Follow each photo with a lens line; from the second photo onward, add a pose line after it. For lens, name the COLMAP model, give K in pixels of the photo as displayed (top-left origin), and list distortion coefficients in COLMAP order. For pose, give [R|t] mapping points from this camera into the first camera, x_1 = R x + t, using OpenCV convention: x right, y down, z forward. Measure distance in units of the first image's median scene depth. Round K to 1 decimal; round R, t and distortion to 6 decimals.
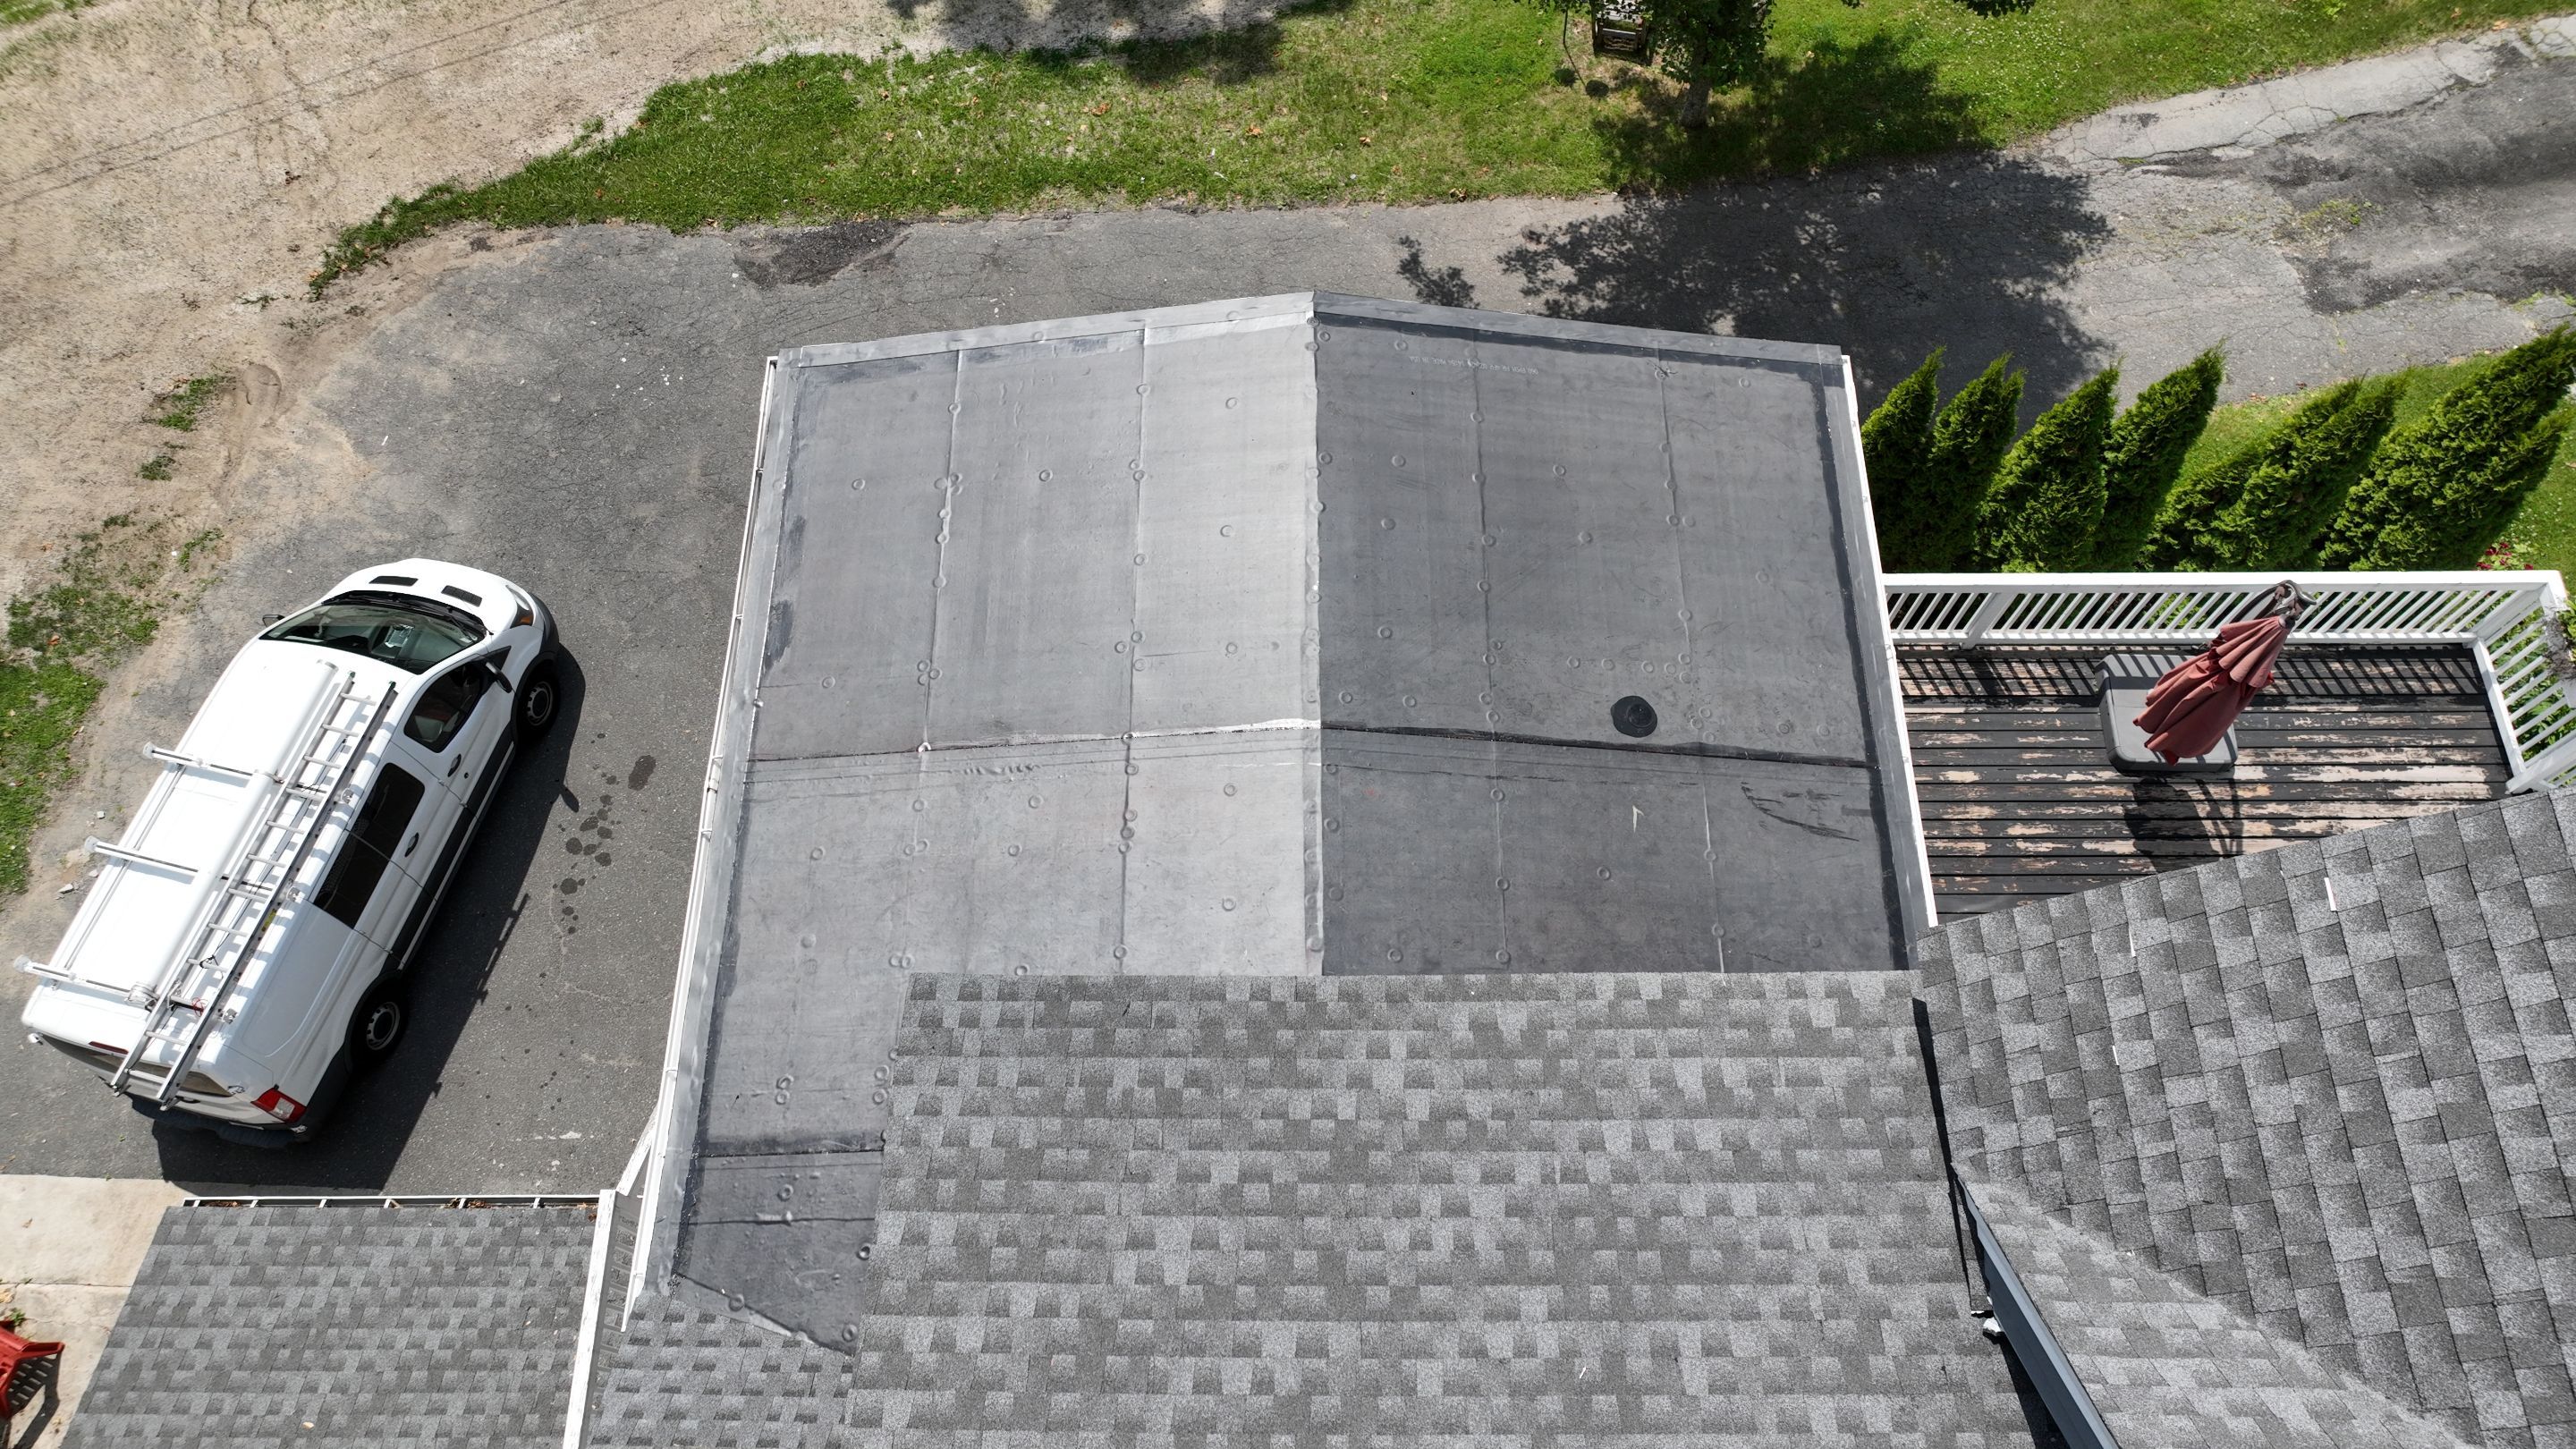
lens RADIAL K [[1815.8, 0, 1291.7], [0, 1815.8, 712.9], [0, 0, 1]] dist [-0.015491, 0.031031]
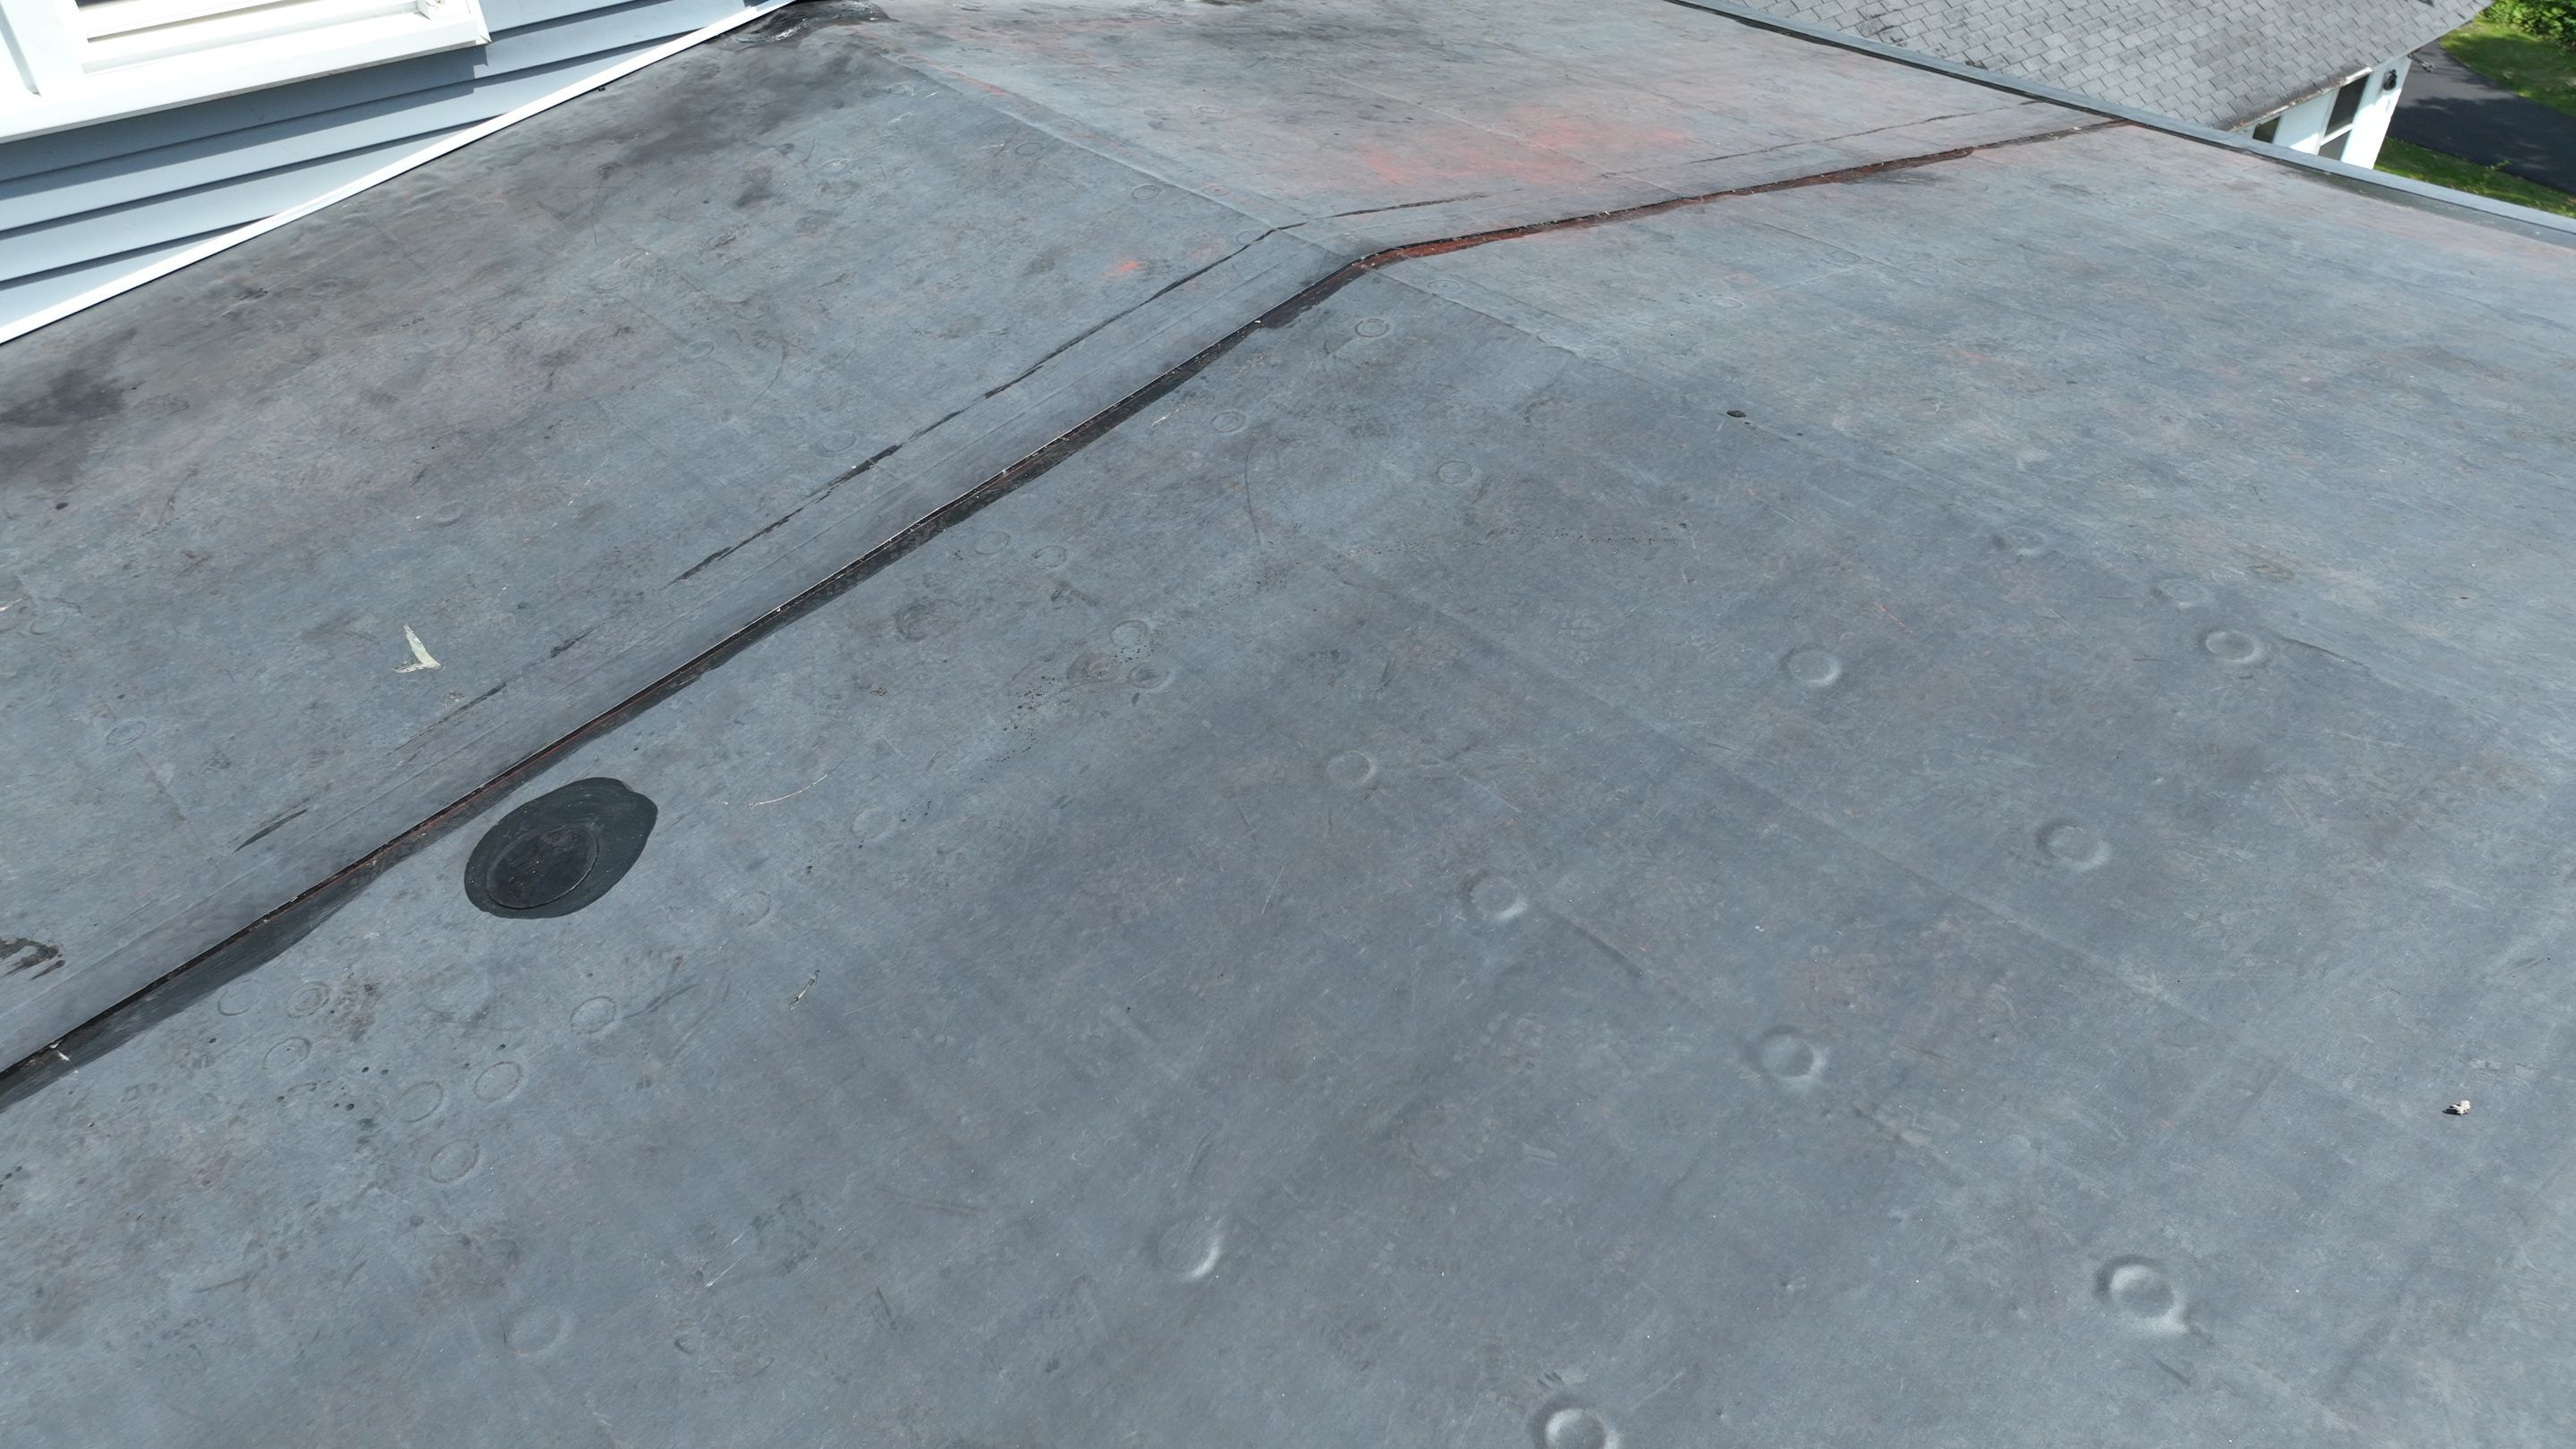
lens RADIAL K [[1815.8, 0, 1296.4], [0, 1815.8, 727.9], [0, 0, 1]] dist [-0.015491, 0.031031]
pose [[-0.733342, 0.419555, -0.534961, 0.186835], [-0.614777, -0.073274, 0.785290, -0.199593], [0.290273, 0.904768, 0.311668, 0.723198]]
